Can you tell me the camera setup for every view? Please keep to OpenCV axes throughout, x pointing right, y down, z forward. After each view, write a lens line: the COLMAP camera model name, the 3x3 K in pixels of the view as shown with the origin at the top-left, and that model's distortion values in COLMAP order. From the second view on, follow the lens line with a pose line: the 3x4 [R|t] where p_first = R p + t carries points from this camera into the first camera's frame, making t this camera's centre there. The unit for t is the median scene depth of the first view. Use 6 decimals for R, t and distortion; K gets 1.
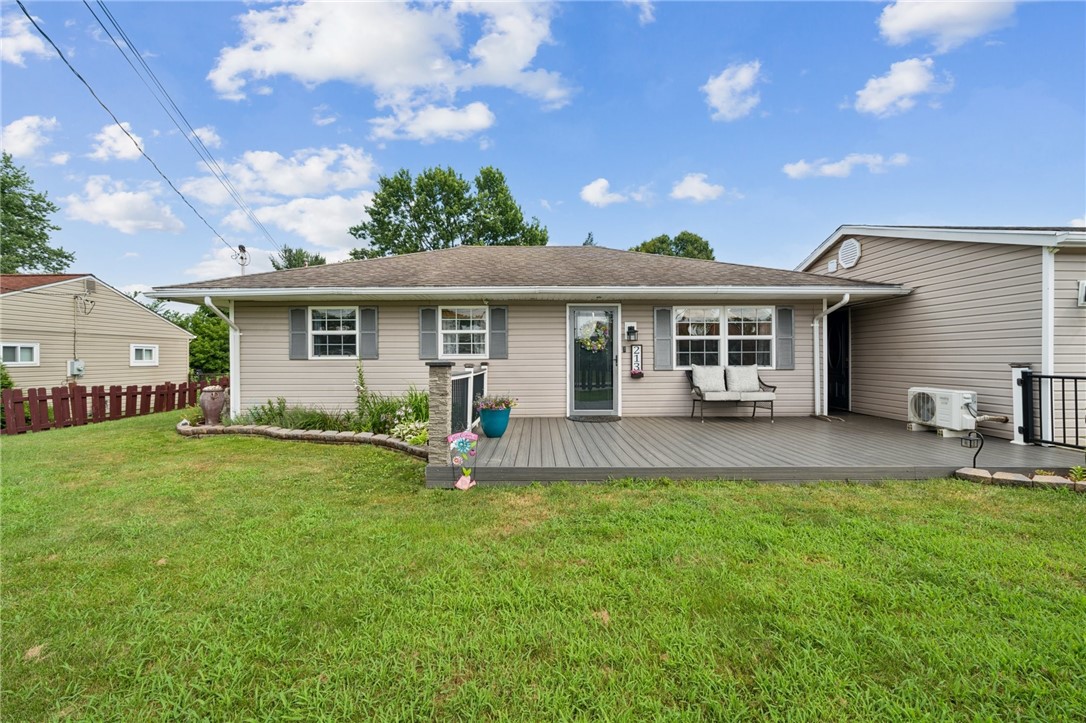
lens RADIAL K [[426.5, 0, 546.9], [0, 426.5, 355.8], [0, 0, 1]] dist [0.000677, 0.000232]
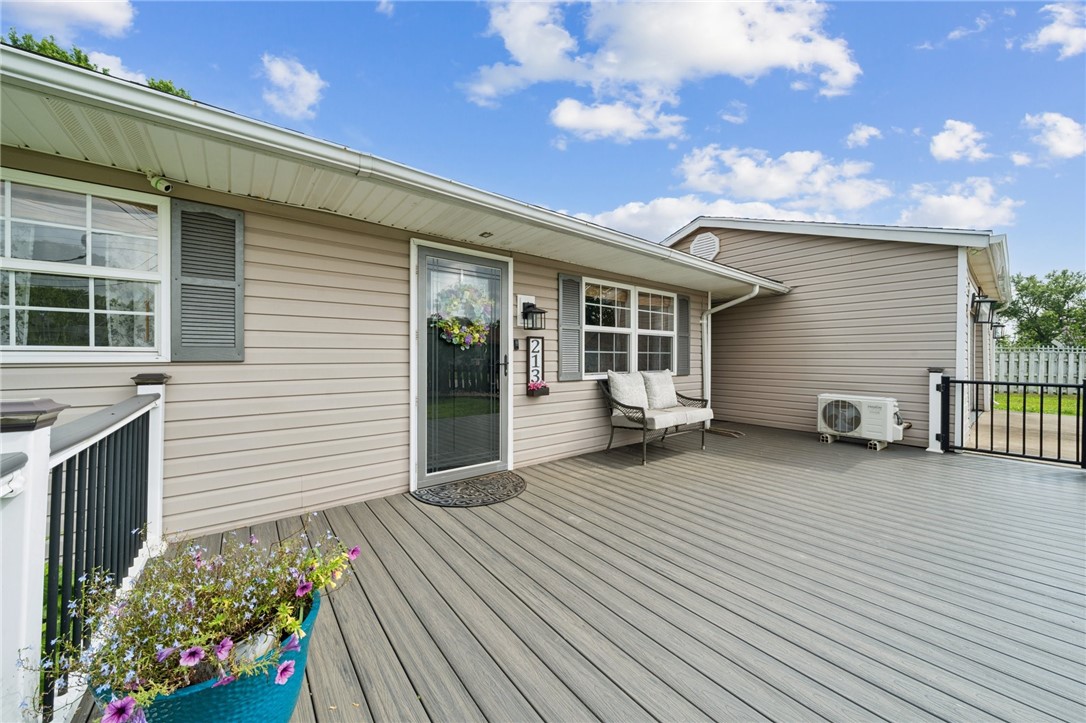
lens RADIAL K [[376.2, 0, 534.9], [0, 376.2, 358.4], [0, 0, 1]] dist [-0.001207, 0.000013]
pose [[0.795899, 0.004296, 0.605414, -0.088718], [-0.008900, 0.999950, 0.004604, 0.000060], [-0.605364, -0.009053, 0.795898, 0.608790]]
